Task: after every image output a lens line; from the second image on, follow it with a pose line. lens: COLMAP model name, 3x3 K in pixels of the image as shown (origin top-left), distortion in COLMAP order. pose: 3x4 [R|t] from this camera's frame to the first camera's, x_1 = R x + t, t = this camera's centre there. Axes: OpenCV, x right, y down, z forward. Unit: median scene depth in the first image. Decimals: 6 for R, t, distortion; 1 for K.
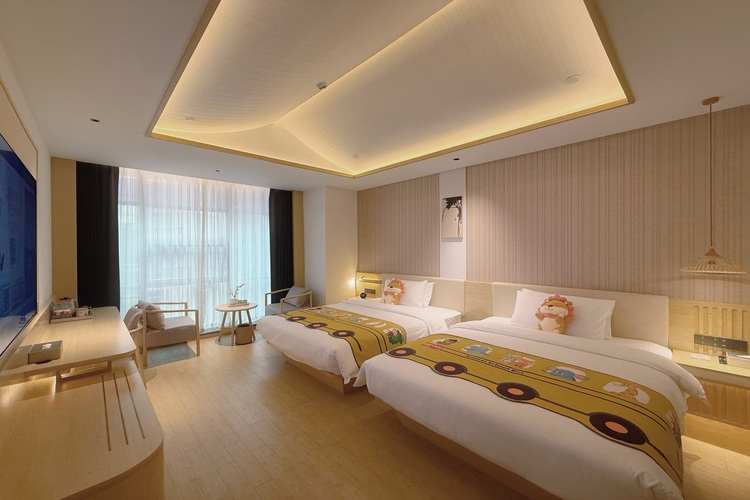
lens RADIAL K [[303.3, 0, 374.3], [0, 303.3, 248.4], [0, 0, 1]] dist [0.001958, 0.000033]
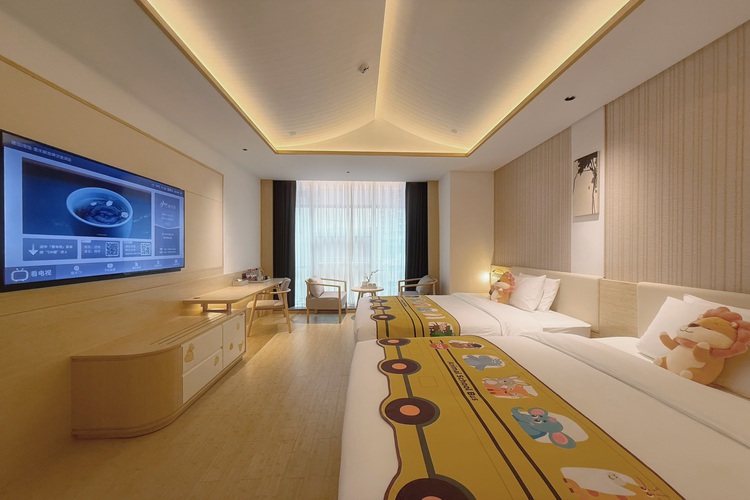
lens RADIAL K [[303.3, 0, 376.8], [0, 303.3, 250.4], [0, 0, 1]] dist [0.001958, 0.000033]
pose [[0.754867, 0.009212, -0.655813, 0.356060], [-0.003742, 0.999946, 0.009739, 0.040234], [0.655867, -0.004898, 0.754860, 0.175311]]
